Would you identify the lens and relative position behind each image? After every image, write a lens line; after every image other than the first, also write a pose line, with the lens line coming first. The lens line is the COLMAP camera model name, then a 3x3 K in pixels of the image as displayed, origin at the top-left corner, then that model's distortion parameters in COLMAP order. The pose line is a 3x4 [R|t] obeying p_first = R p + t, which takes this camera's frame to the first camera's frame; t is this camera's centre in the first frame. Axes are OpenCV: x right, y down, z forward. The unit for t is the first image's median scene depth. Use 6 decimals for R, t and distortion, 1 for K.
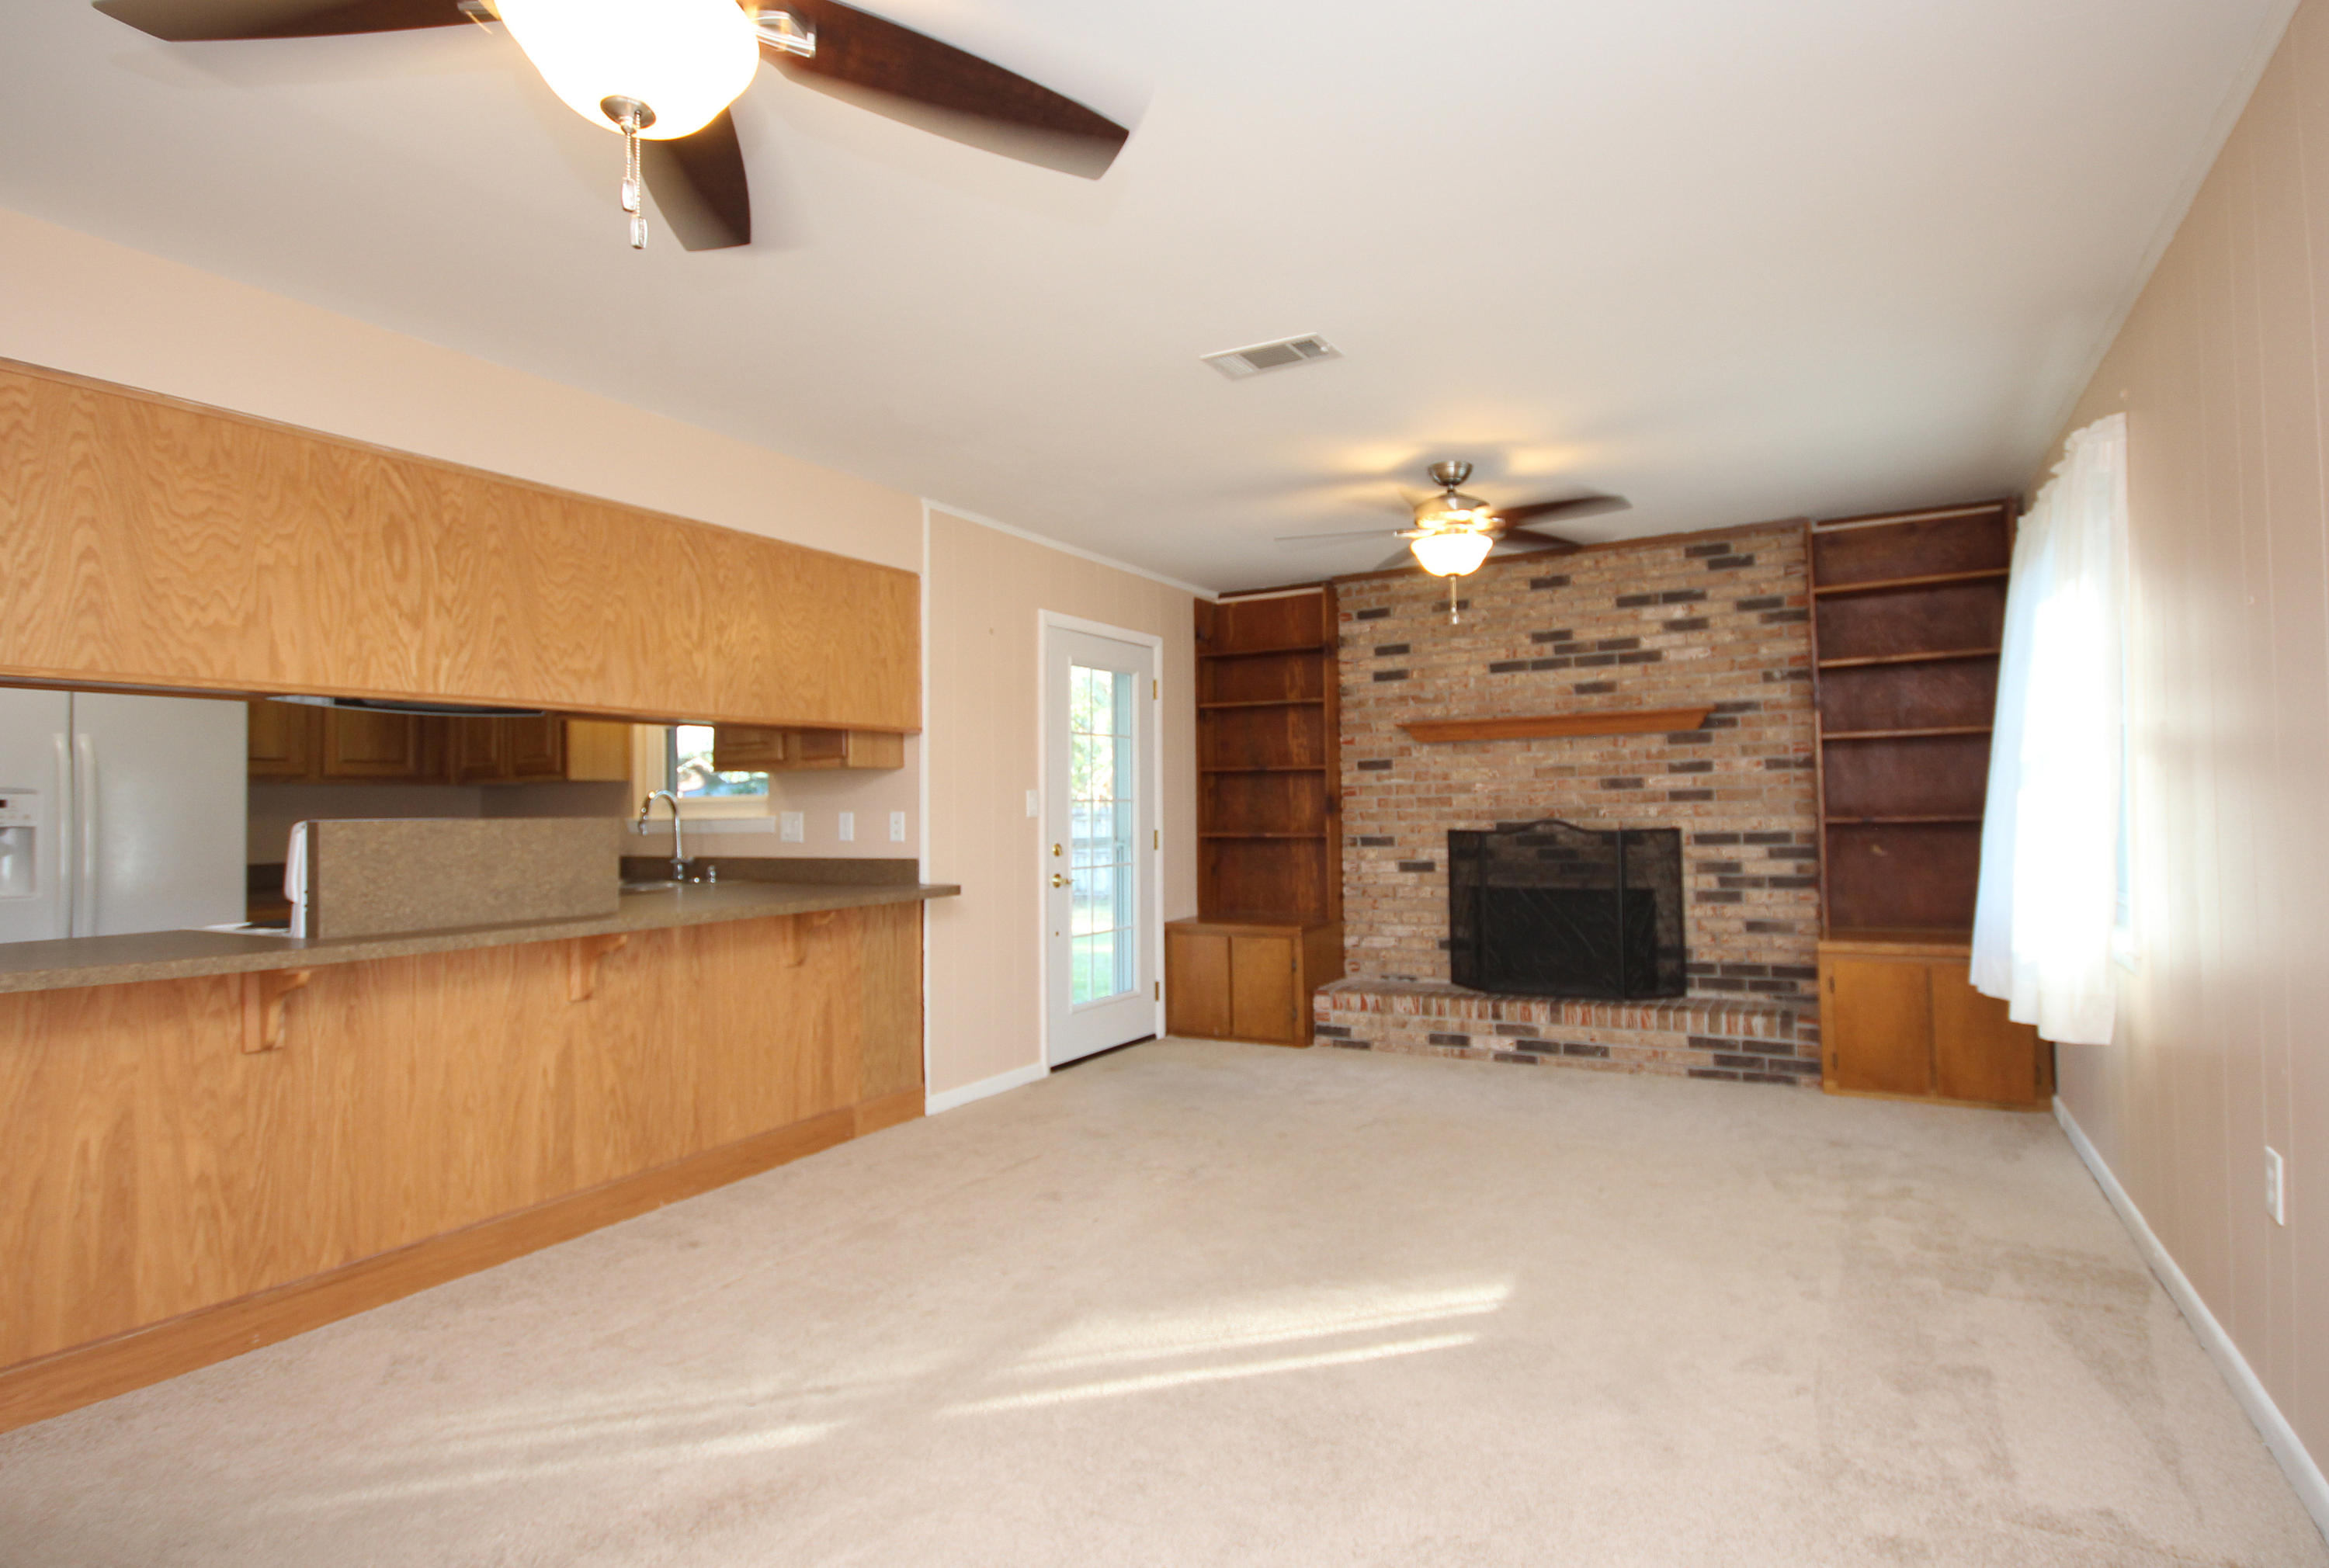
lens RADIAL K [[1168.2, 0, 1225.7], [0, 1168.2, 775.3], [0, 0, 1]] dist [-0.008435, 0.004614]
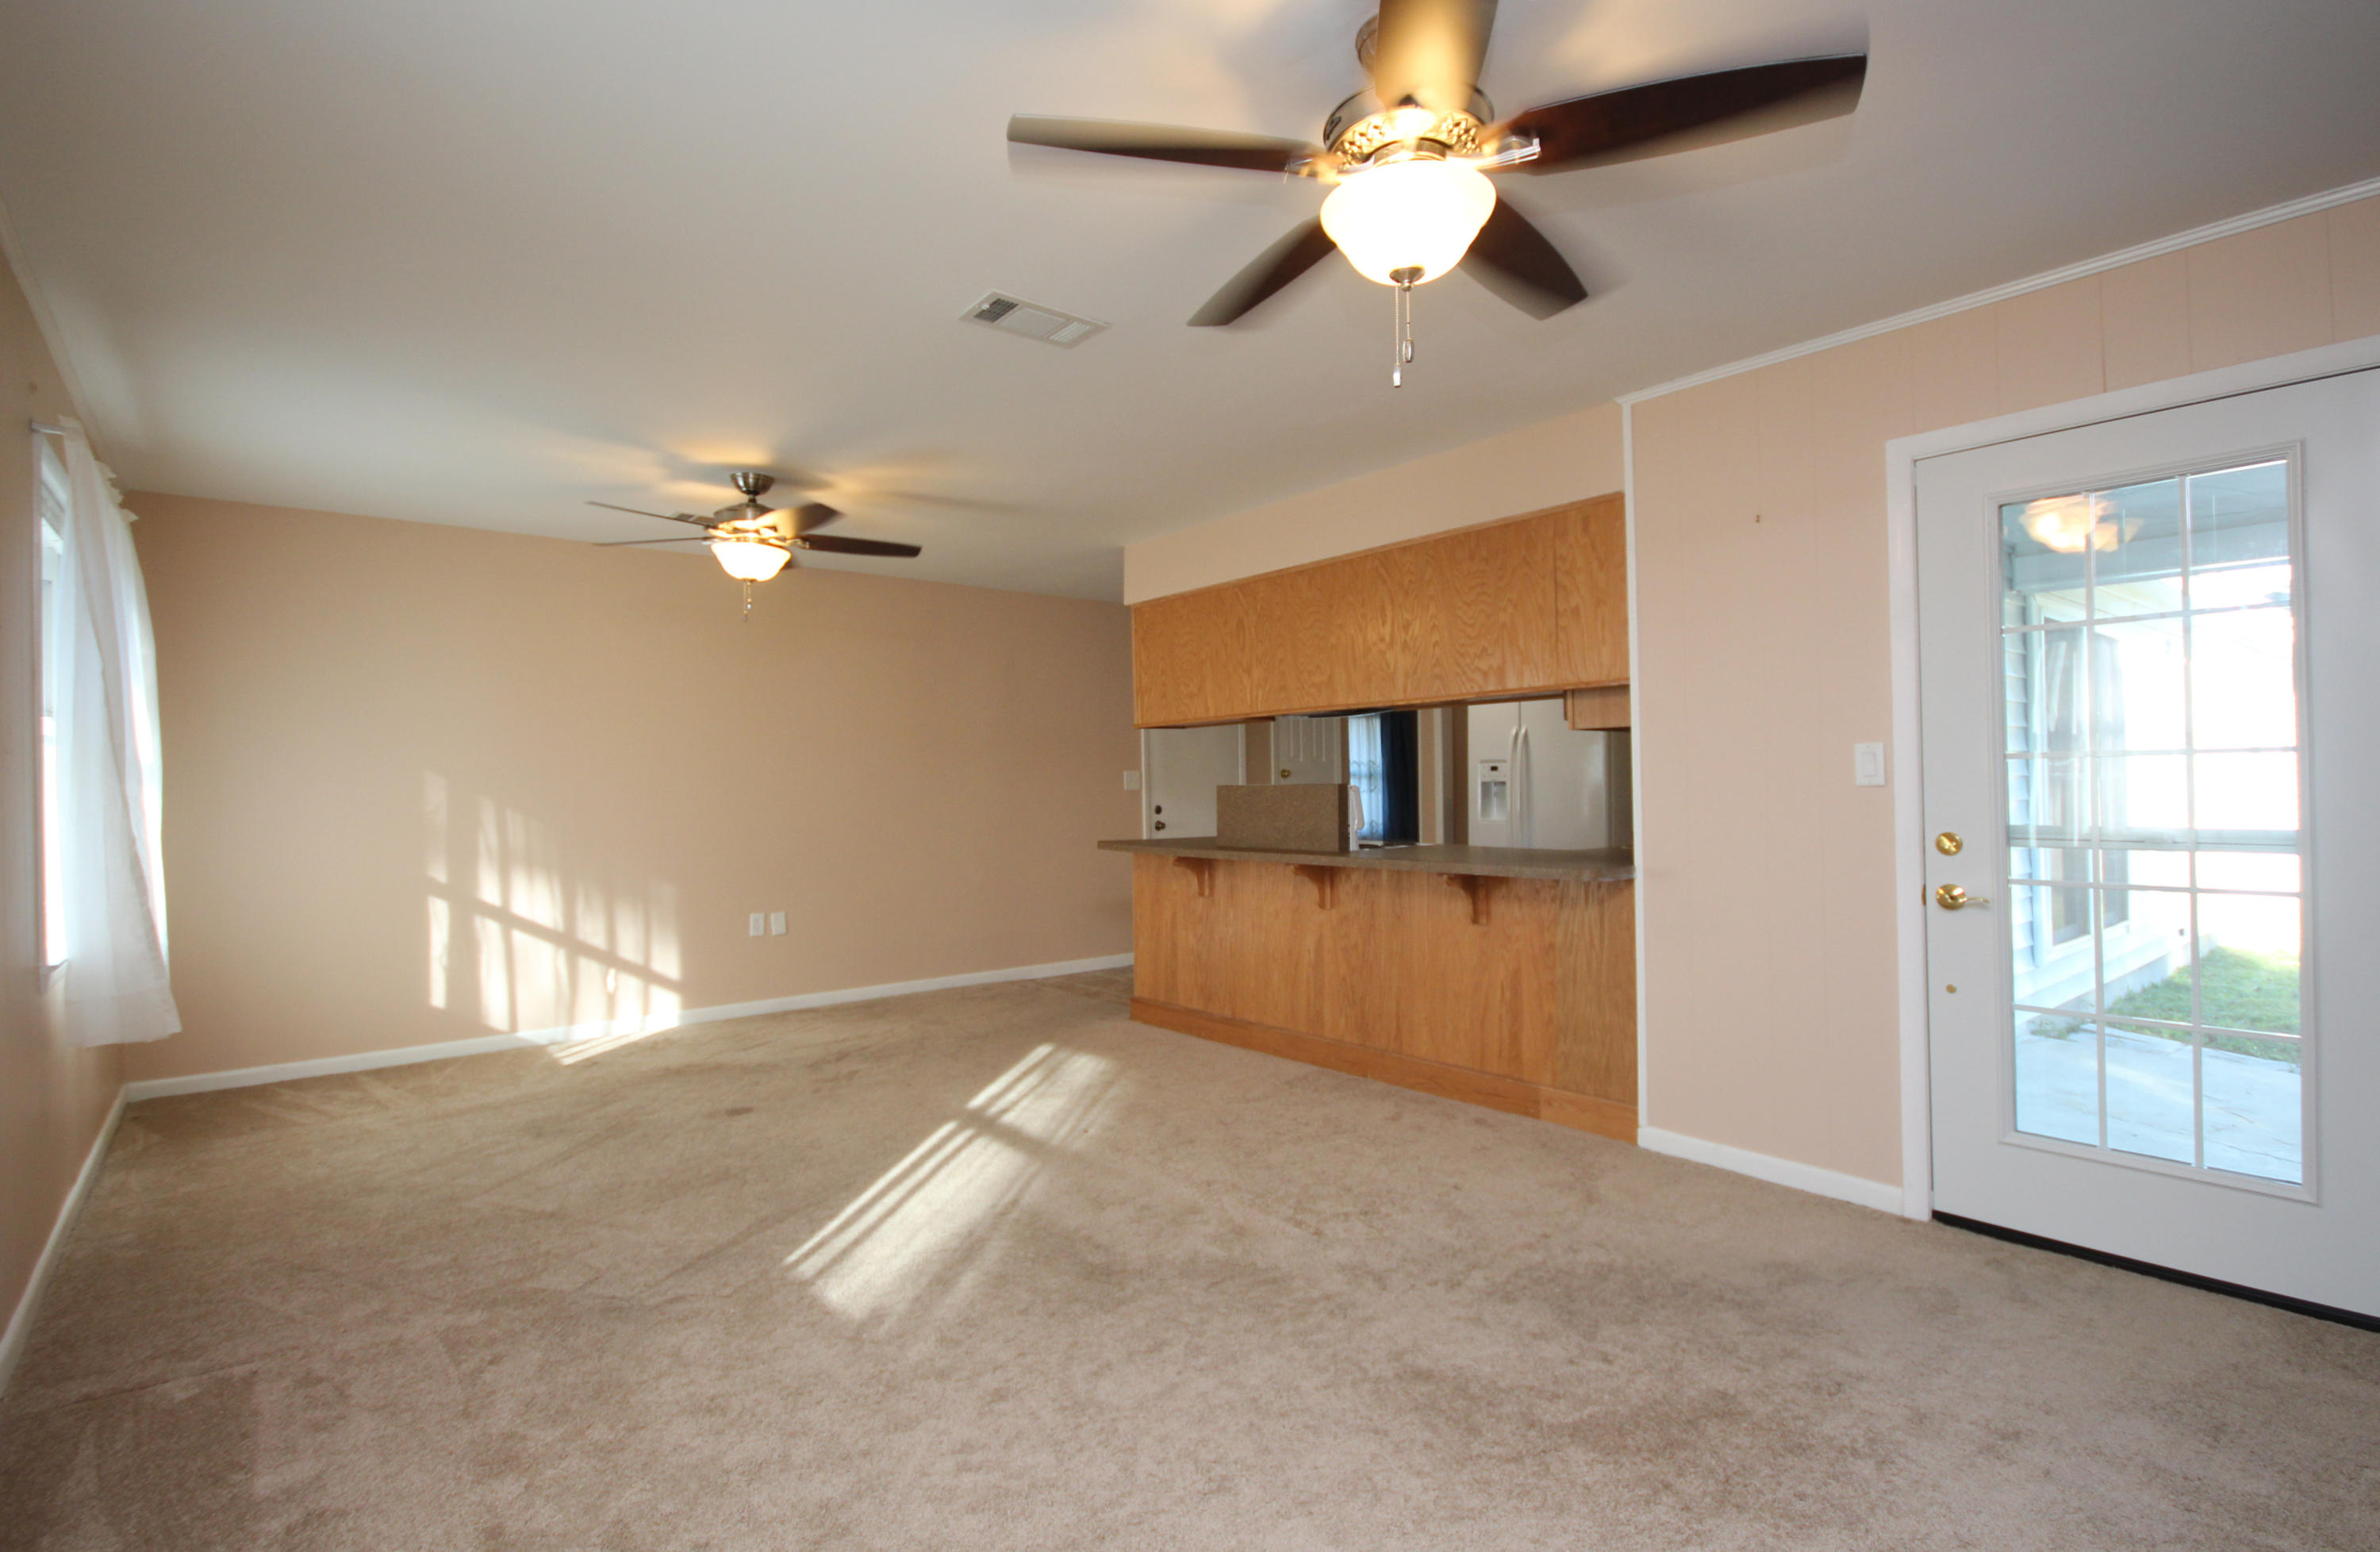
lens RADIAL K [[1127.4, 0, 1200.6], [0, 1127.4, 771.8], [0, 0, 1]] dist [-0.003881, -0.002939]
pose [[-0.374301, 0.008816, -0.927265, 0.505330], [0.045929, 0.998904, -0.009043, 0.016580], [0.926169, -0.045974, -0.374295, 0.864850]]
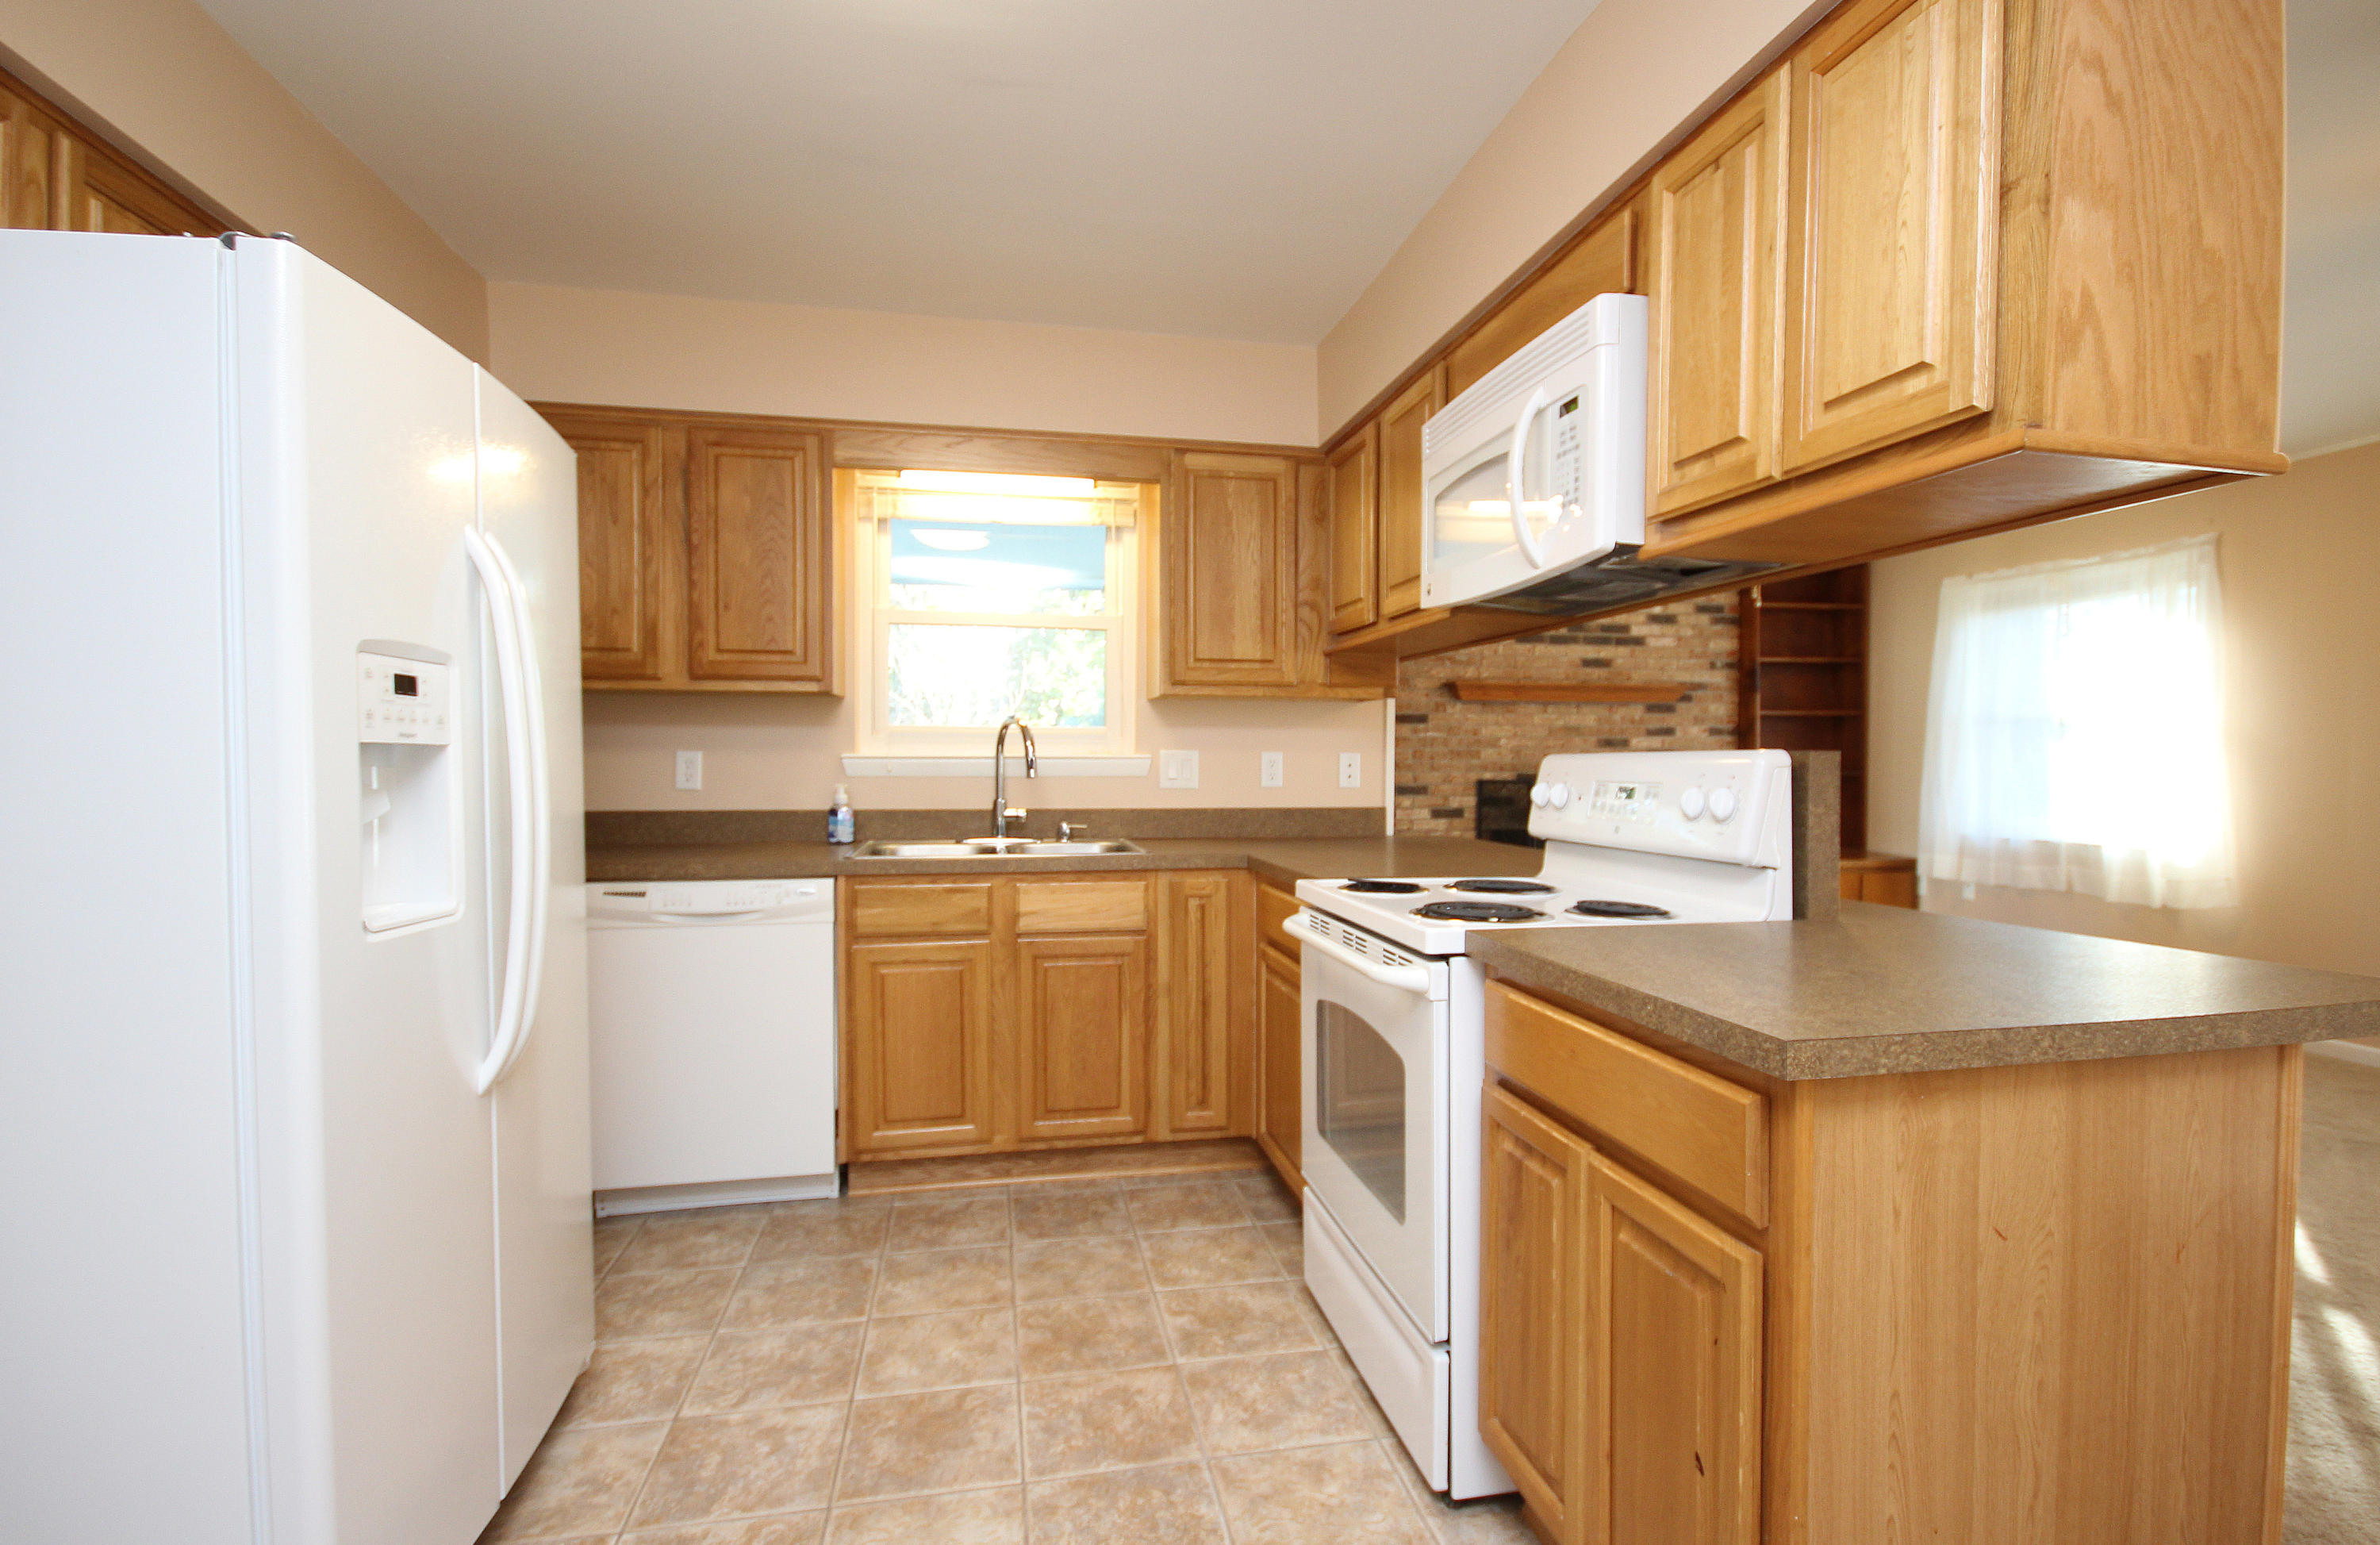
lens RADIAL K [[1127.4, 0, 1208.7], [0, 1127.4, 779.4], [0, 0, 1]] dist [-0.003881, -0.002939]
pose [[0.771050, 0.007403, 0.636732, -0.768202], [-0.034089, 0.998978, 0.029665, 0.025424], [-0.635861, -0.044578, 0.770515, 0.367986]]
